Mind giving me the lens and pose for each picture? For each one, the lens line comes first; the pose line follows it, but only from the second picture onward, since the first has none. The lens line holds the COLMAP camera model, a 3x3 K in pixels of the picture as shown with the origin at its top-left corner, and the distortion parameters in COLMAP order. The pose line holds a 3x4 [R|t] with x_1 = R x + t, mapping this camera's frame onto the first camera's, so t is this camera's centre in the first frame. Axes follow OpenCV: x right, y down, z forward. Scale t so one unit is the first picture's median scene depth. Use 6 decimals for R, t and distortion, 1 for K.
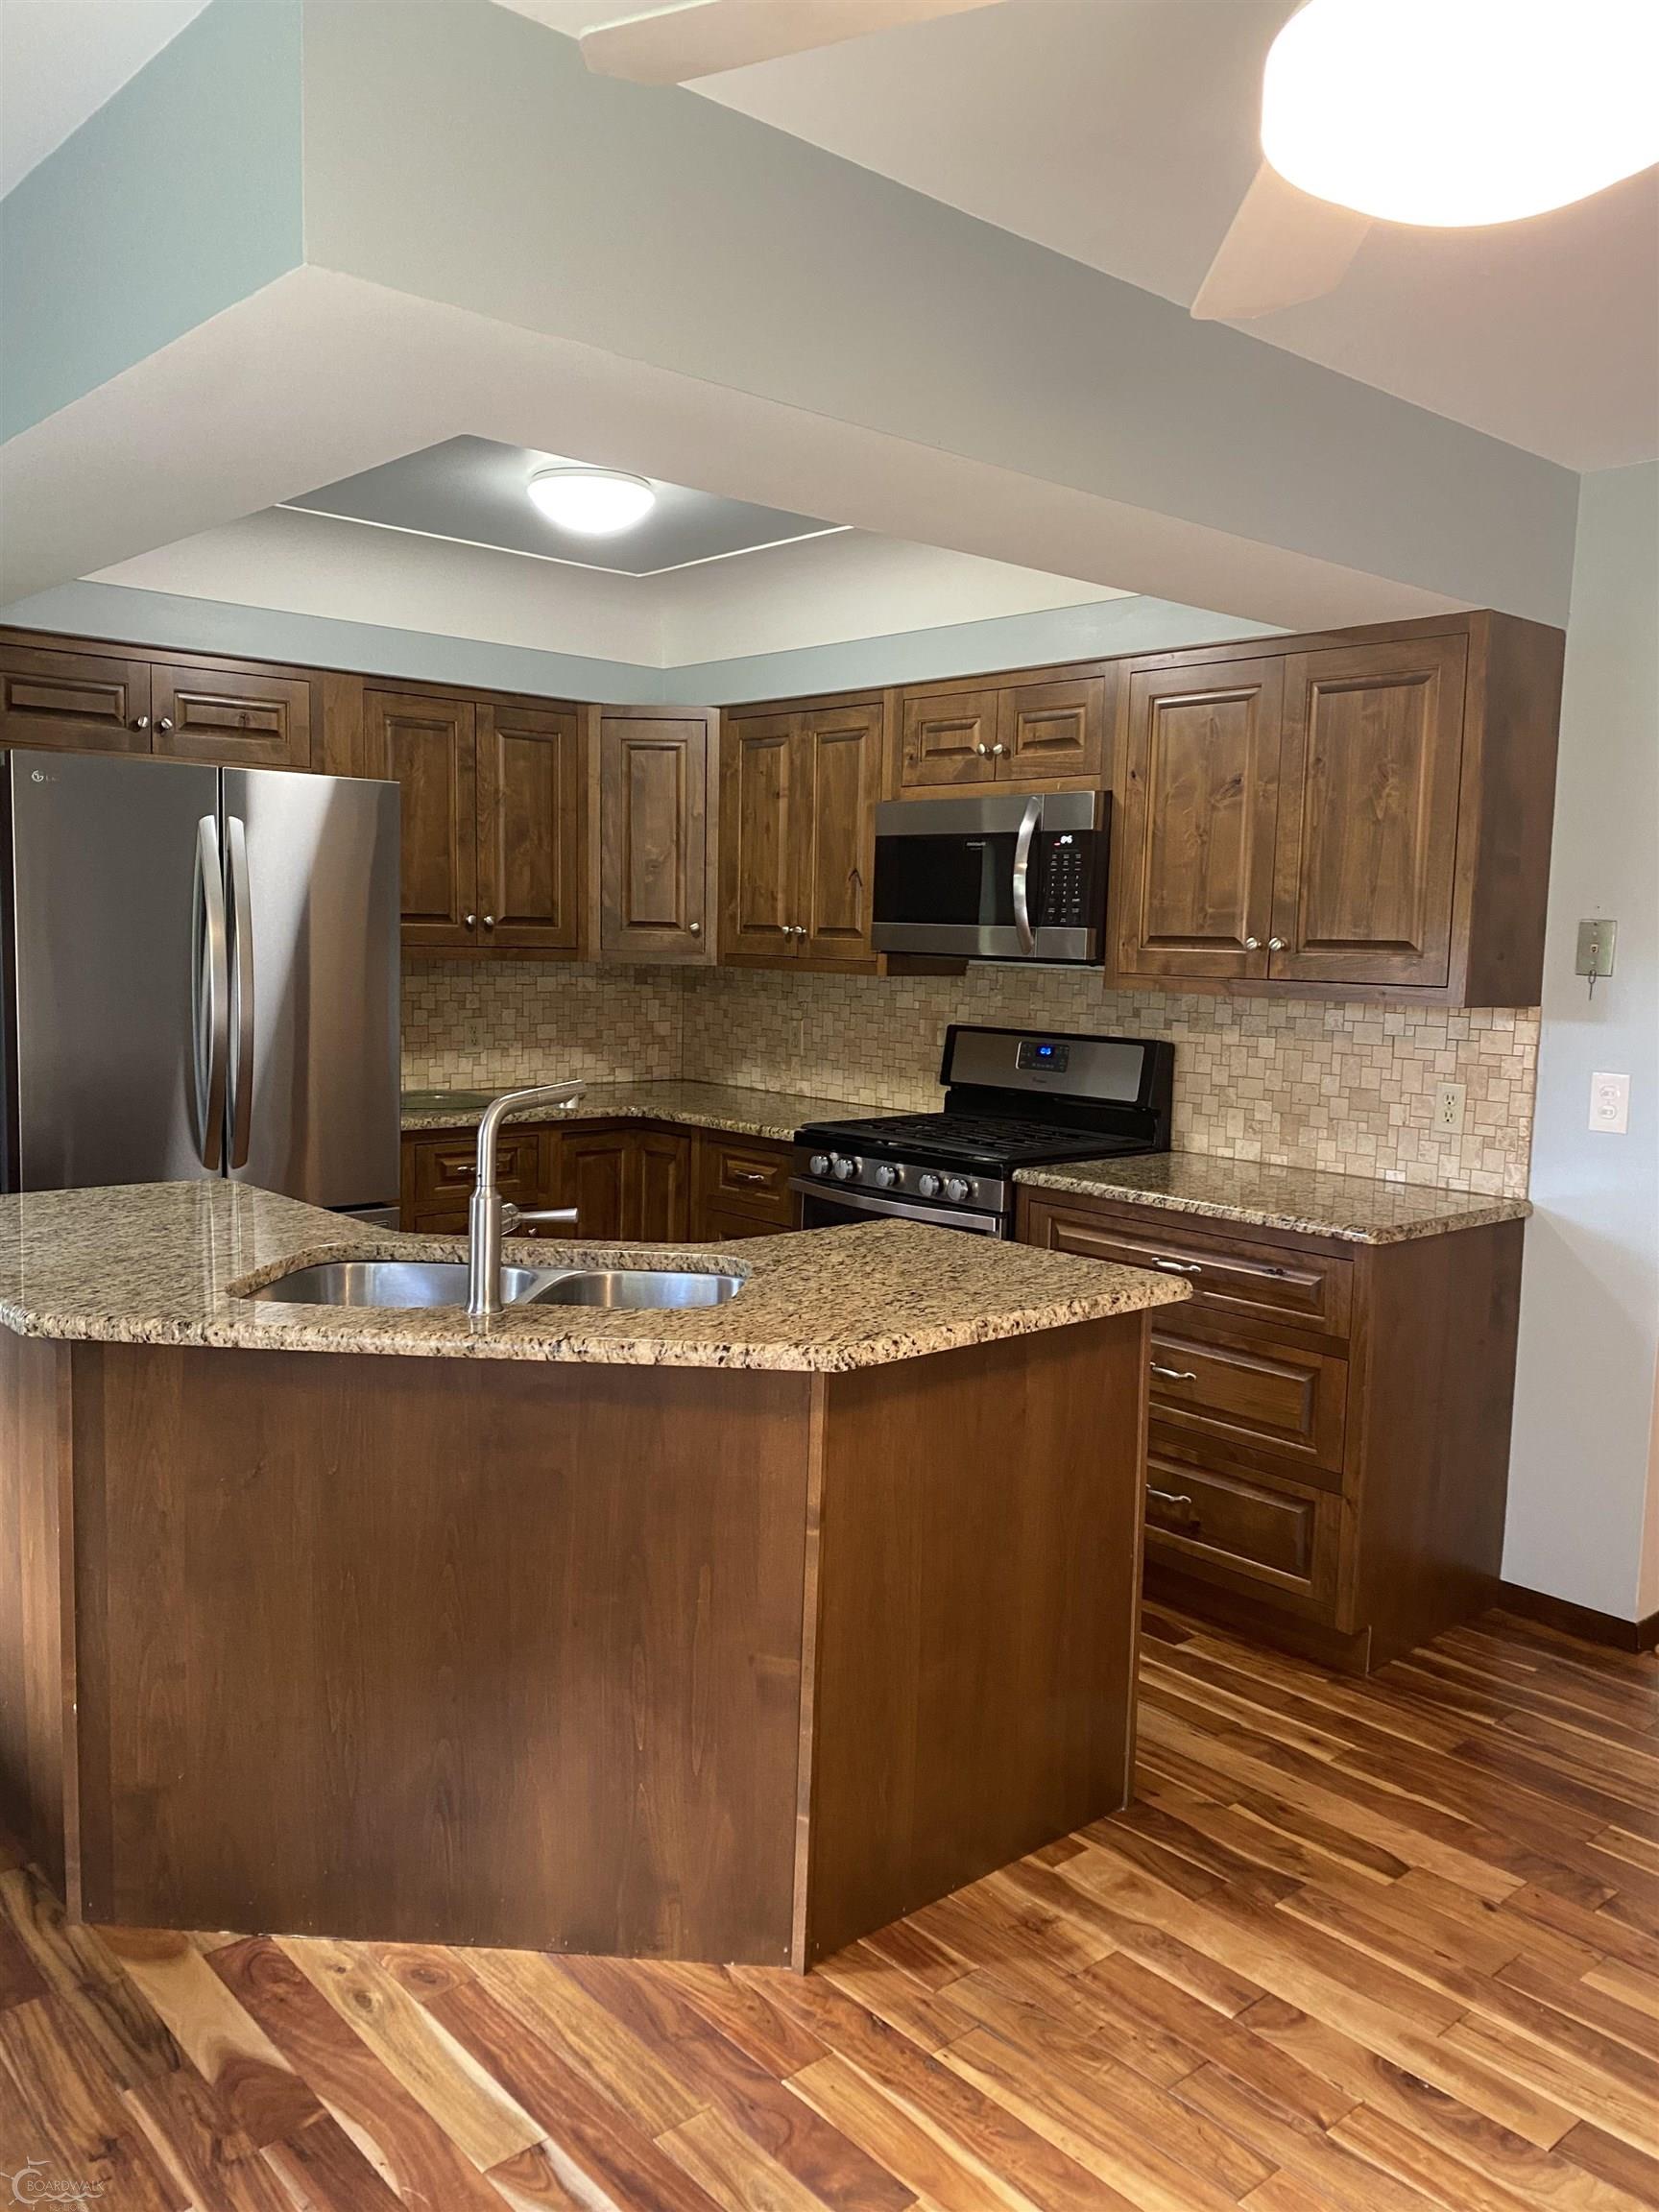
lens RADIAL K [[1689.6, 0, 843.9], [0, 1689.6, 1106.5], [0, 0, 1]] dist [0.035685, -0.040661]
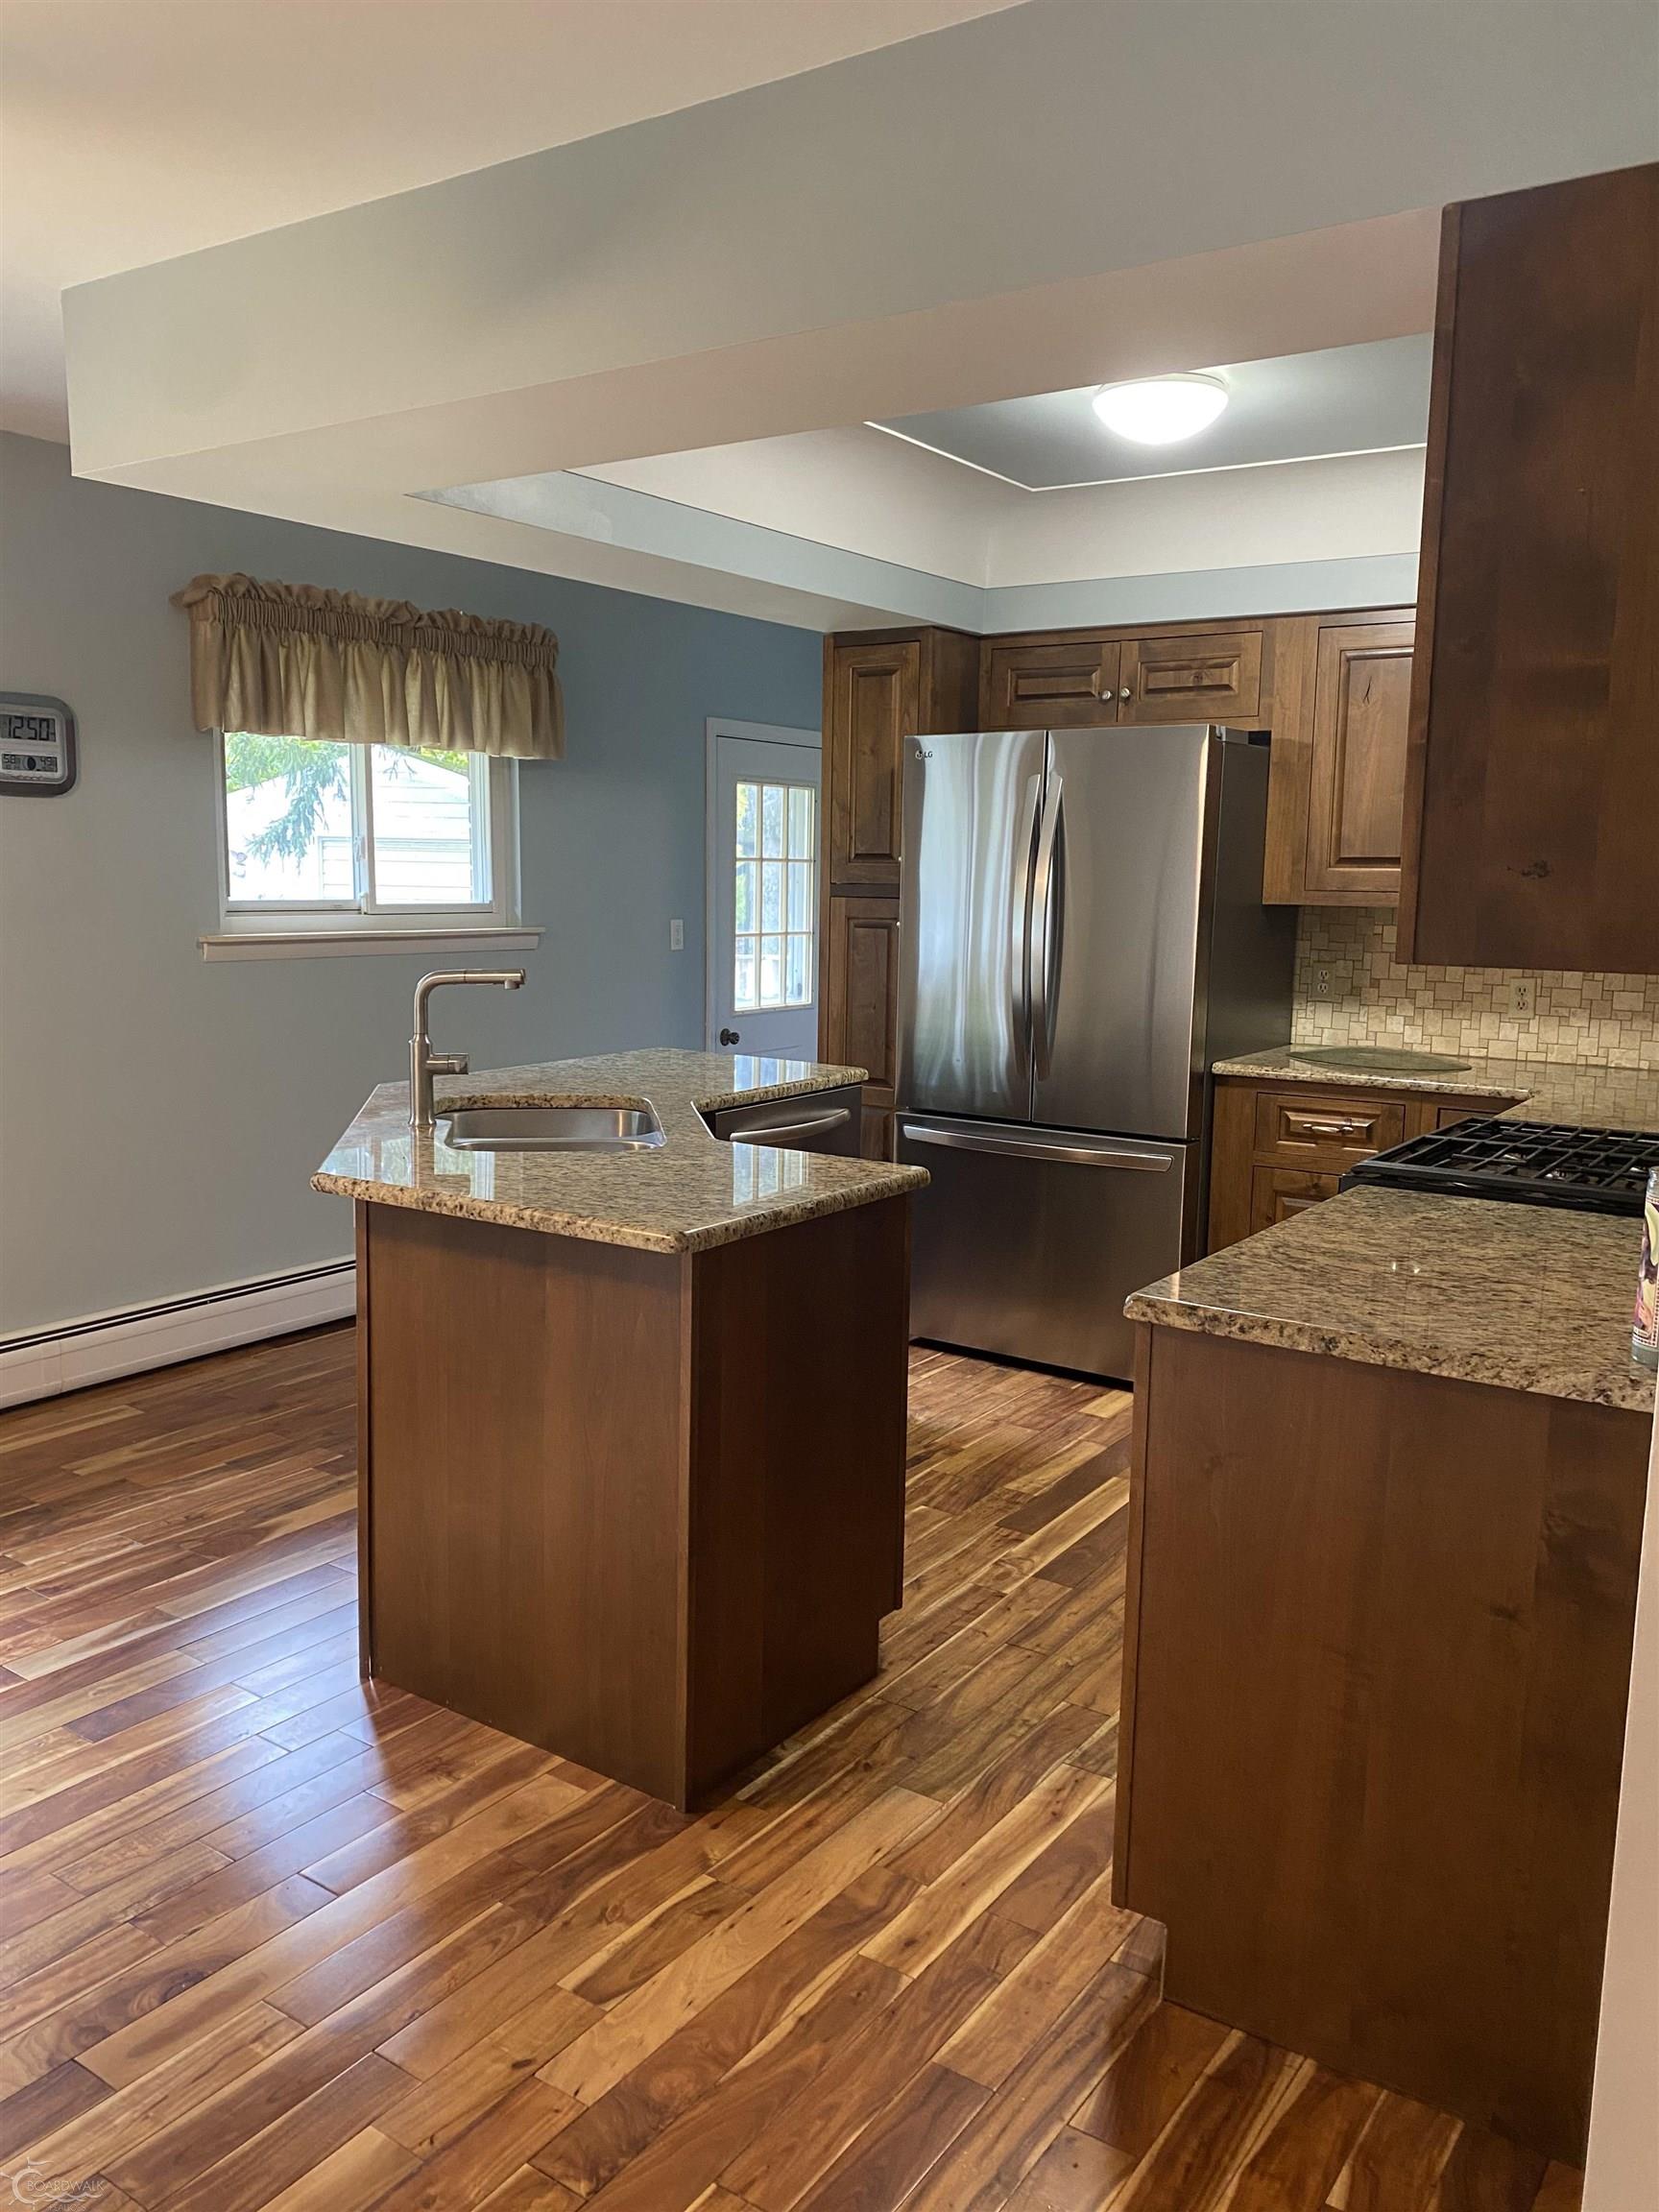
lens RADIAL K [[1689.6, 0, 814.7], [0, 1689.6, 1101.6], [0, 0, 1]] dist [0.035685, -0.040661]
pose [[0.233943, 0.113790, -0.965568, 0.665193], [-0.111702, 0.989697, 0.089570, -0.032581], [0.965812, 0.086902, 0.244244, 0.535368]]
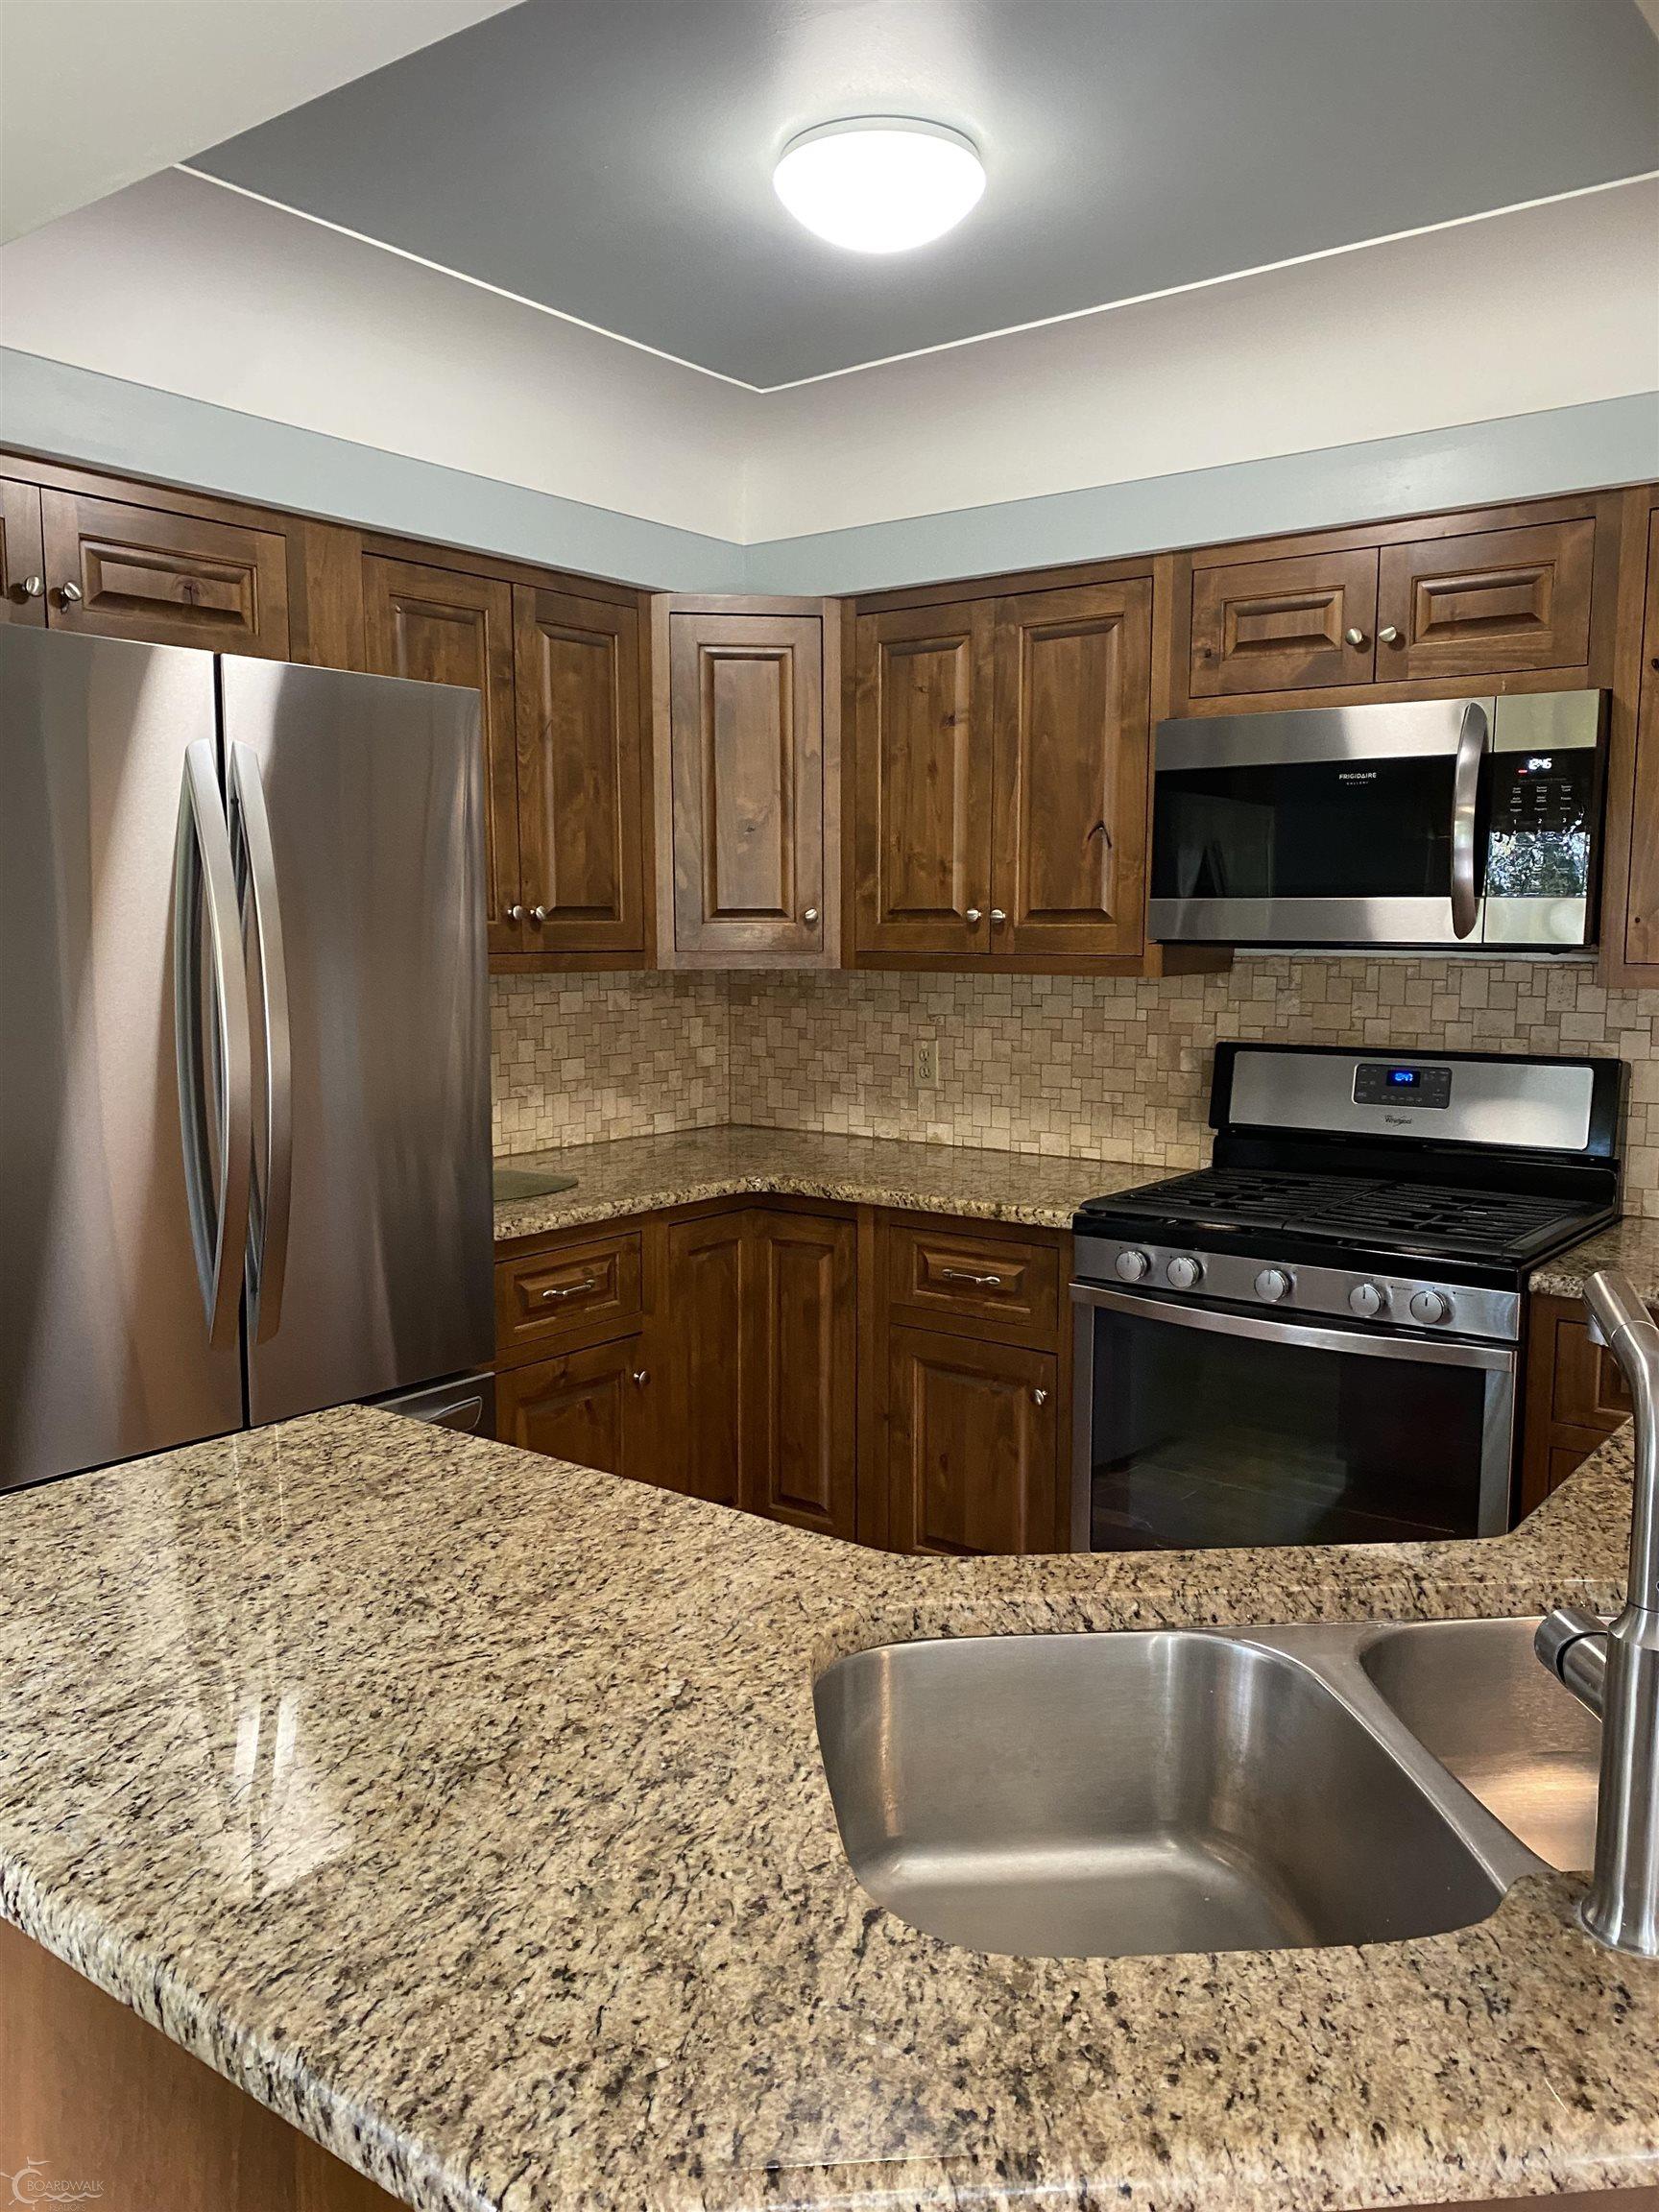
lens RADIAL K [[1689.6, 0, 804.9], [0, 1689.6, 1120.3], [0, 0, 1]] dist [0.035685, -0.040661]
pose [[0.985308, -0.045659, 0.164570, -0.248411], [0.043089, 0.998888, 0.019158, -0.040756], [-0.165261, -0.011786, 0.986179, 0.363778]]
